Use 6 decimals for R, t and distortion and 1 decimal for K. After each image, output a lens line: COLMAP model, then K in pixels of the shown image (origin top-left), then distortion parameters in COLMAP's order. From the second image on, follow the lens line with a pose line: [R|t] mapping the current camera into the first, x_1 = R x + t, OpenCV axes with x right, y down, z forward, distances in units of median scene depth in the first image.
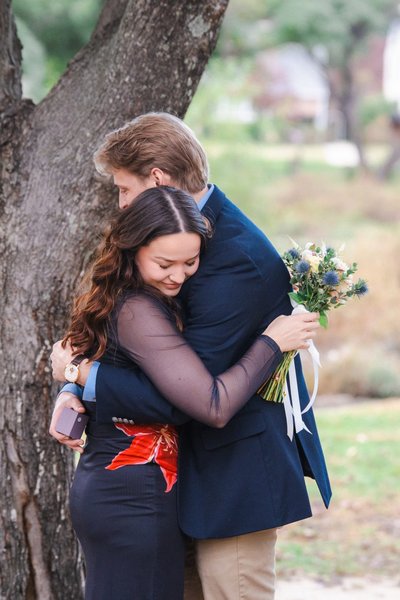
lens RADIAL K [[2544.7, 0, 196.9], [0, 2544.7, 283.4], [0, 0, 1]] dist [0.800673, 0.000000]
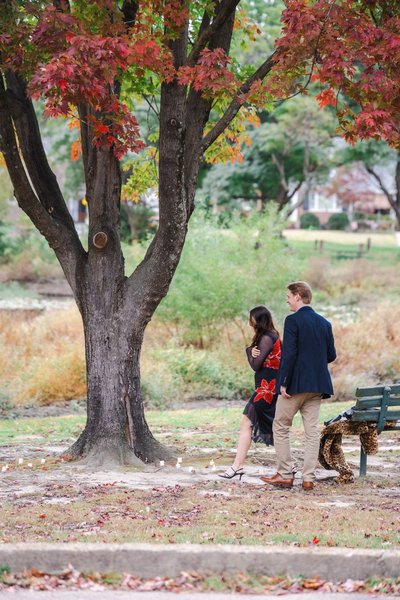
lens RADIAL K [[1895.0, 0, 199.8], [0, 1895.0, 299.3], [0, 0, 1]] dist [0.408114, 0.000000]
pose [[0.998866, -0.003581, -0.047466, 0.152441], [0.002574, 0.999771, -0.021266, 0.011983], [0.047531, 0.021120, 0.998646, -1.512701]]
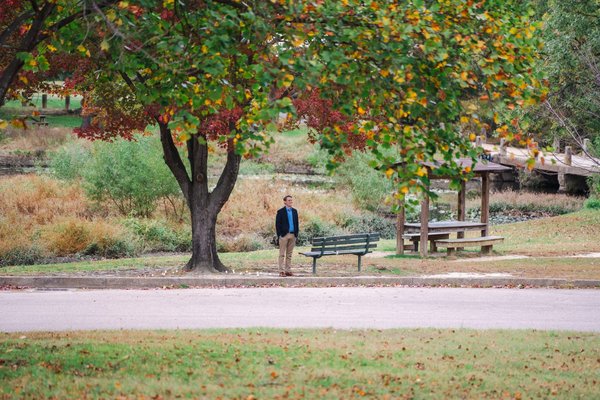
lens RADIAL K [[2544.7, 0, 294.0], [0, 2544.7, 200.3], [0, 0, 1]] dist [0.800673, 0.000000]
pose [[0.994393, -0.009388, 0.105330, -0.607542], [0.008877, 0.999946, 0.005321, -0.083736], [-0.105374, -0.004356, 0.994423, -6.667309]]
